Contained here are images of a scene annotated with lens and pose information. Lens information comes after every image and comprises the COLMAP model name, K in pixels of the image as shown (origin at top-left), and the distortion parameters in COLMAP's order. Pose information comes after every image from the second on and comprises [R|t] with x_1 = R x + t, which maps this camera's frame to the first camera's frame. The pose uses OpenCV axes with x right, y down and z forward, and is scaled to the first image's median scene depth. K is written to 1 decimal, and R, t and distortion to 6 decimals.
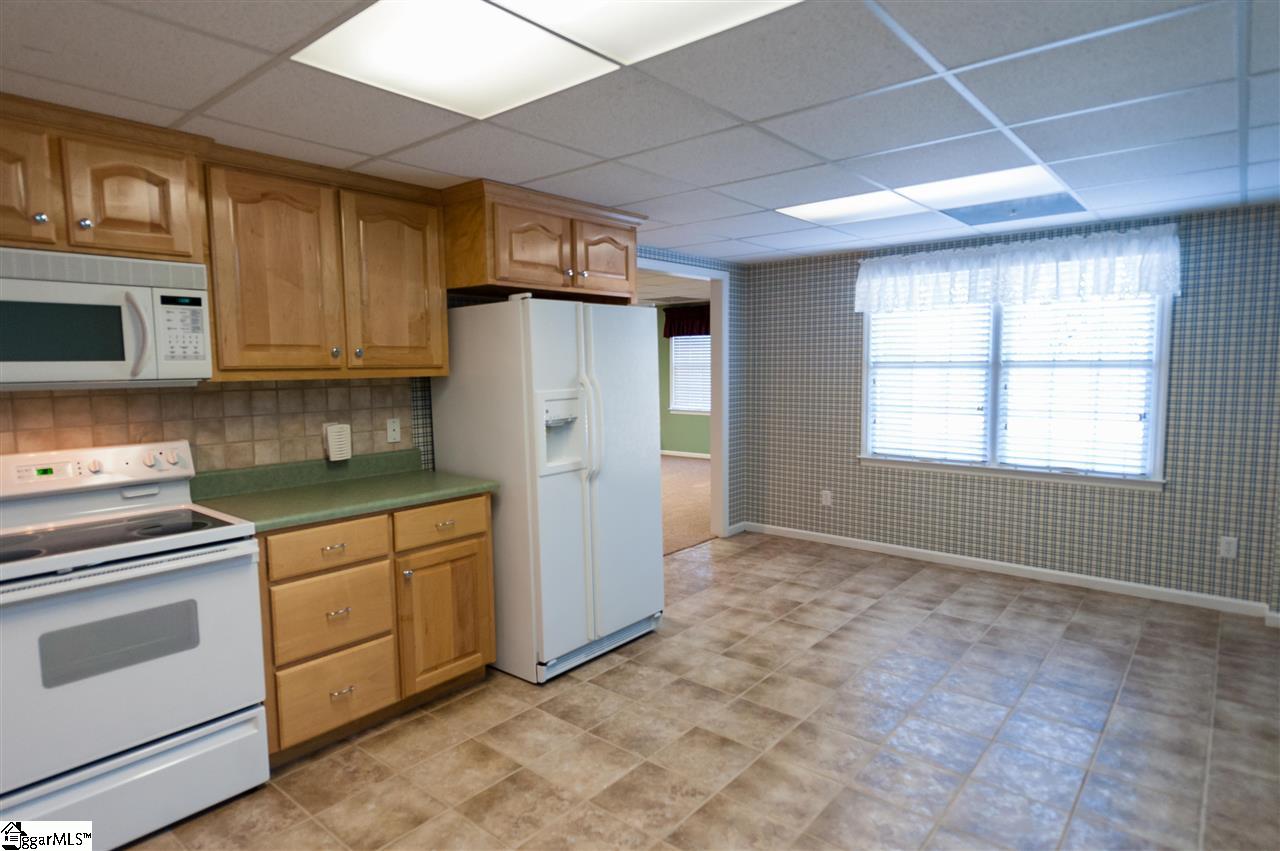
lens RADIAL K [[702.9, 0, 644.0], [0, 702.9, 428.6], [0, 0, 1]] dist [0.016744, 0.000133]
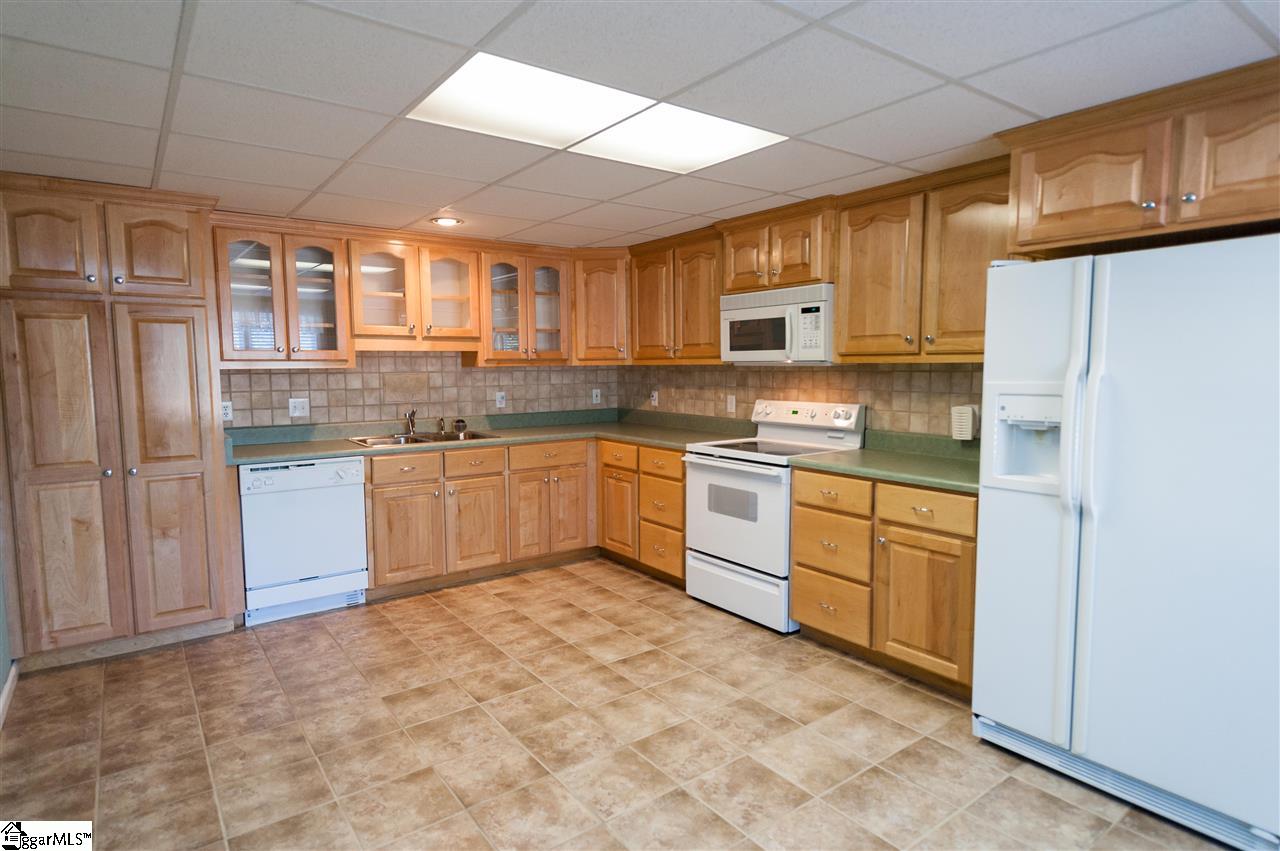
lens RADIAL K [[702.9, 0, 644.0], [0, 702.9, 428.6], [0, 0, 1]] dist [0.016744, 0.000133]
pose [[-0.234085, 0.103687, -0.966671, 0.821151], [-0.079456, 0.988930, 0.125316, -0.077952], [0.968964, 0.106142, -0.223255, 0.893831]]
